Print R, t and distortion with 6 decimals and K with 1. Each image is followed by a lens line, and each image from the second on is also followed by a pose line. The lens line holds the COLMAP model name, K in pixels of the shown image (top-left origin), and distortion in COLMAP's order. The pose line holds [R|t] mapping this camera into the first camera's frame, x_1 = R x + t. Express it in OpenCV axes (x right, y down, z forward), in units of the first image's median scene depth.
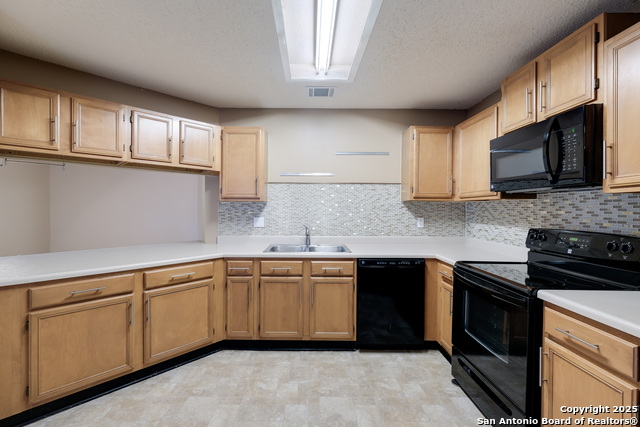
lens RADIAL K [[282.8, 0, 317.8], [0, 282.8, 213.1], [0, 0, 1]] dist [-0.004804, 0.000474]
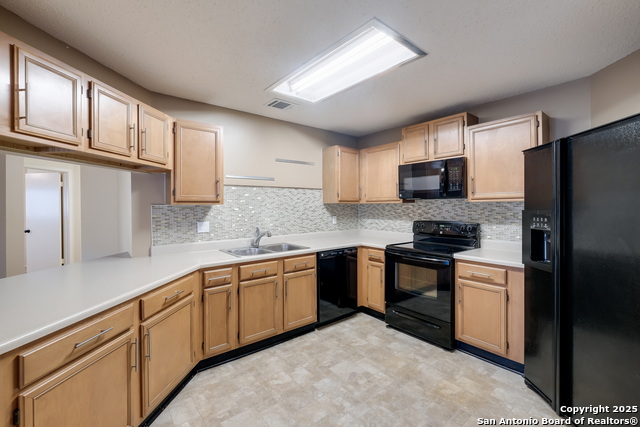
lens RADIAL K [[282.8, 0, 315.5], [0, 282.8, 208.2], [0, 0, 1]] dist [-0.004804, 0.000474]
pose [[0.771843, -0.016033, 0.635610, -0.646608], [0.019884, 0.999802, 0.001073, -0.028735], [-0.635502, 0.011810, 0.772009, 0.079910]]
